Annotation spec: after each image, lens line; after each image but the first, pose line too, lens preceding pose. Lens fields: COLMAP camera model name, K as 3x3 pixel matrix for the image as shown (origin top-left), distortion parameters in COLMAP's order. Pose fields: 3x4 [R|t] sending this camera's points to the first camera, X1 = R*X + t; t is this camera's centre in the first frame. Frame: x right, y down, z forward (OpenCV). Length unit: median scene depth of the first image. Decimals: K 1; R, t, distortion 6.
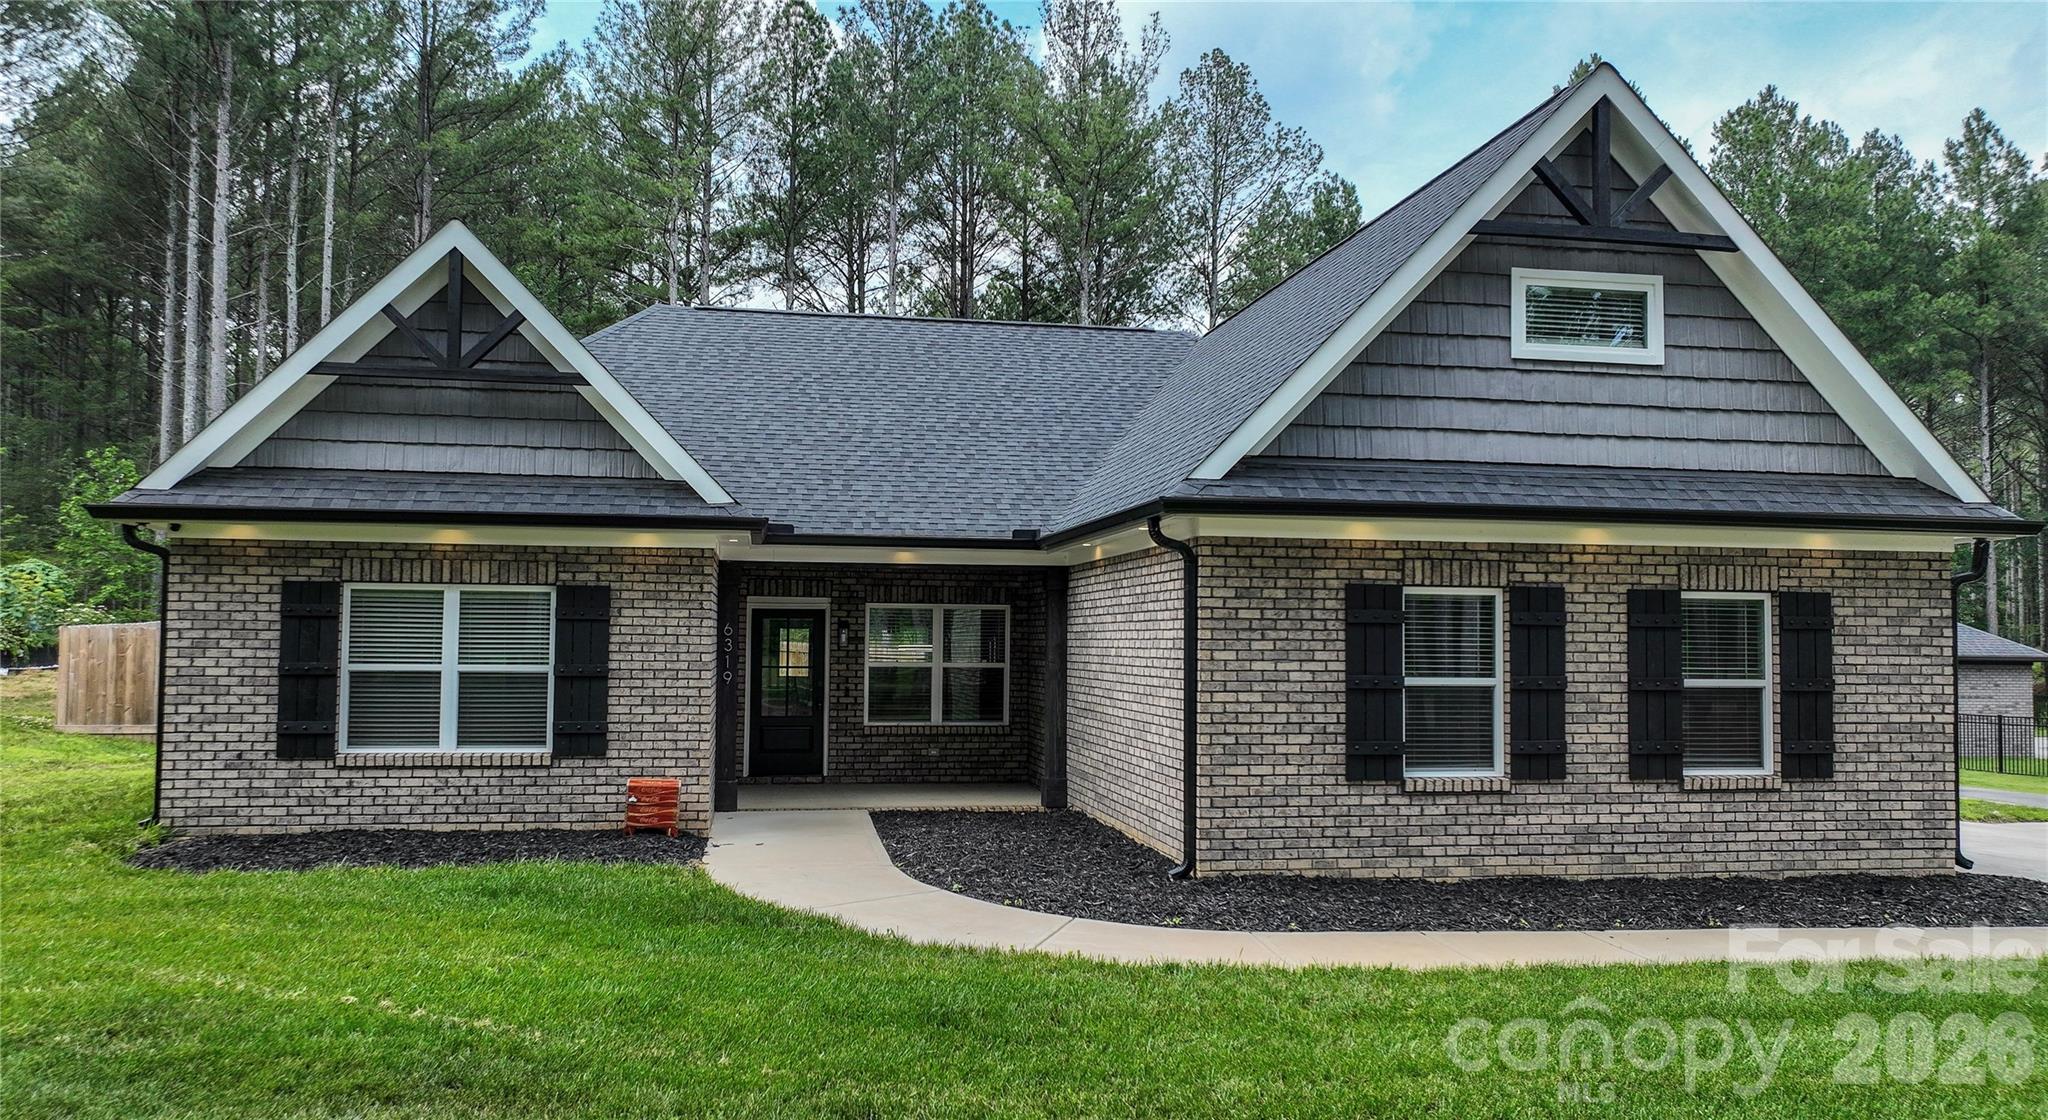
lens RADIAL K [[1452.1, 0, 1024.5], [0, 1452.1, 569.1], [0, 0, 1]] dist [0.007852, 0.004745]
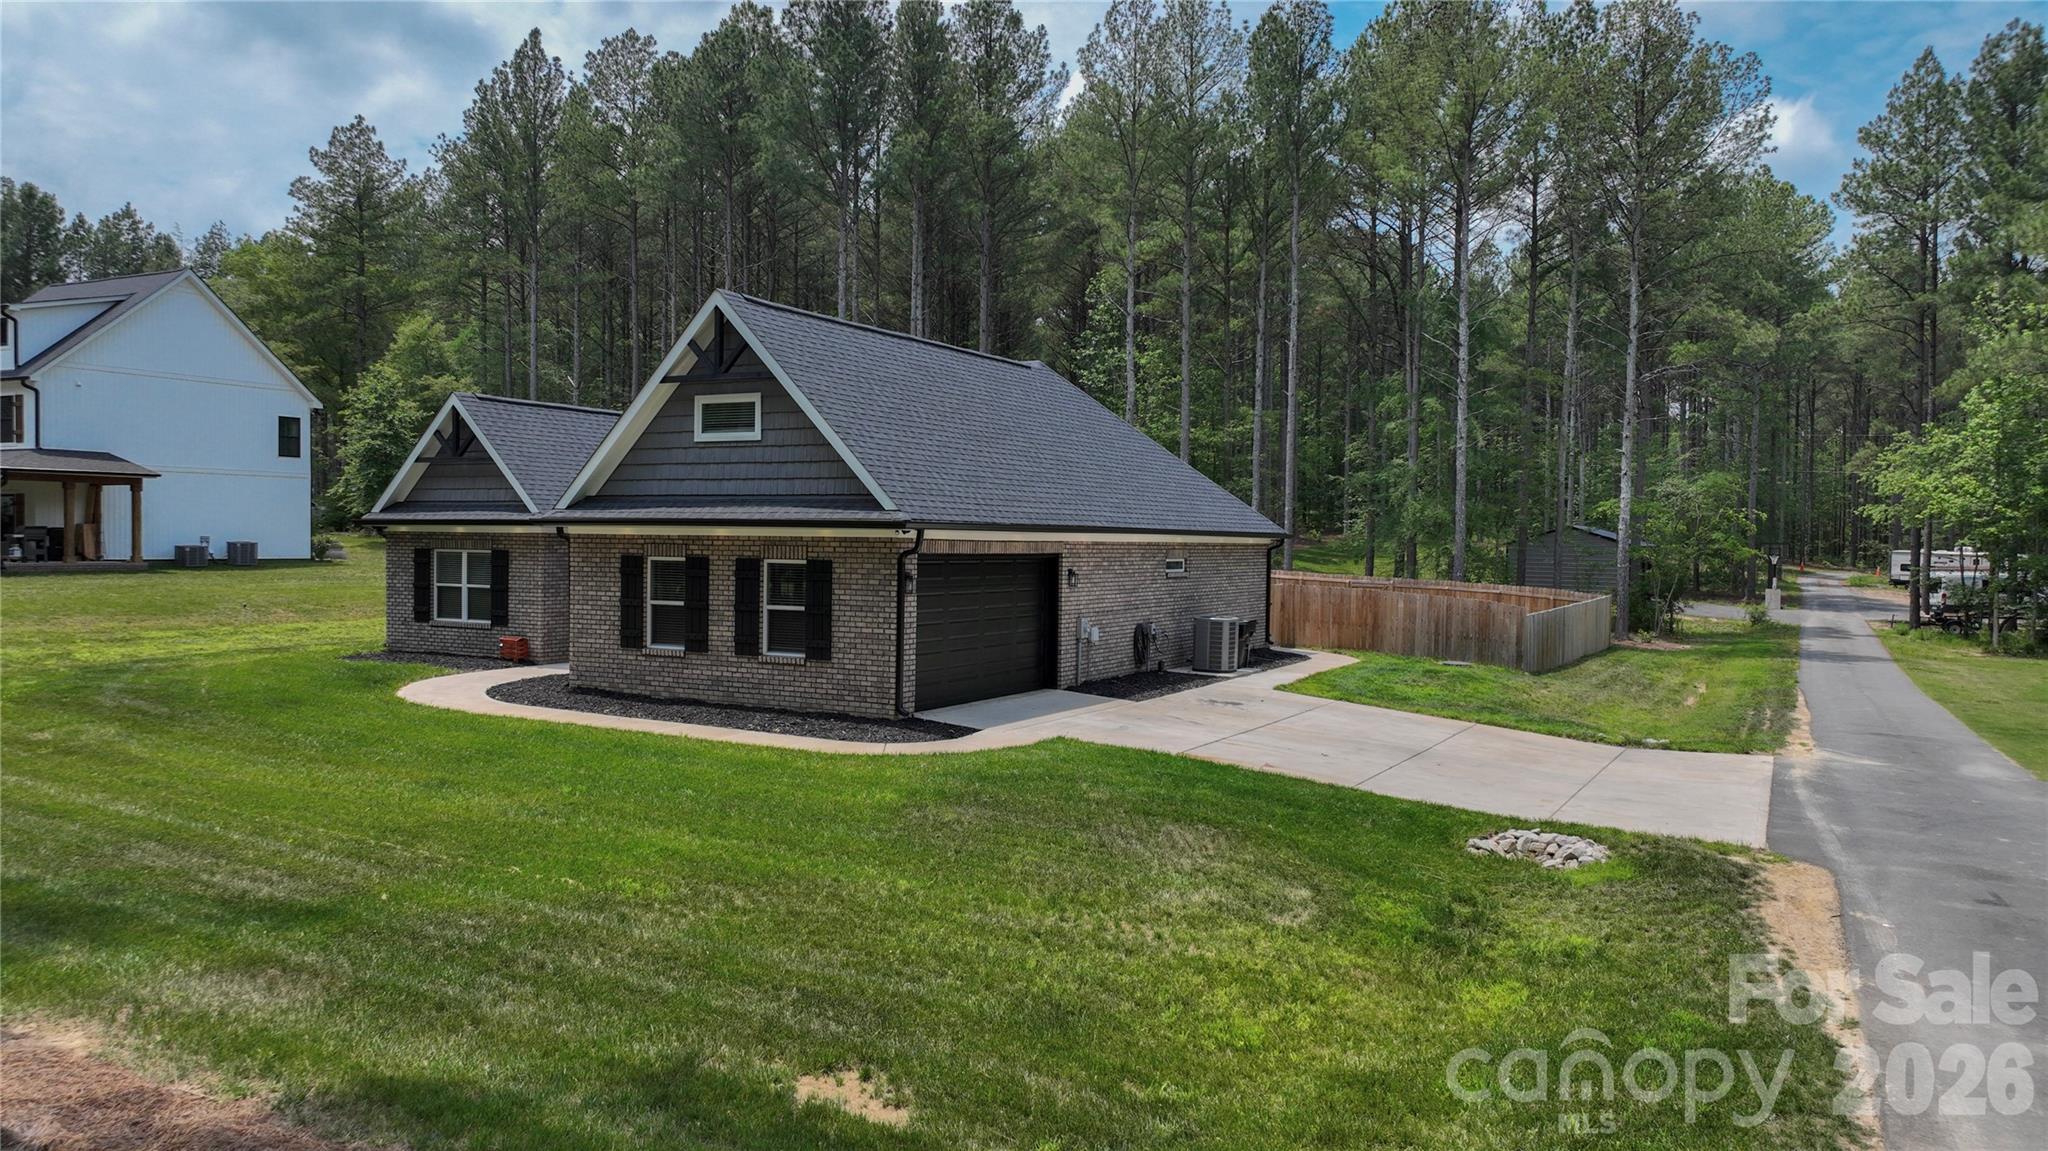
lens RADIAL K [[1429.6, 0, 1021.5], [0, 1429.6, 579.2], [0, 0, 1]] dist [0.002242, 0.009191]
pose [[0.784244, 0.018081, -0.620188, 1.792451], [0.024138, 0.997929, 0.059617, -0.059615], [0.619982, -0.061725, 0.782184, -0.249523]]
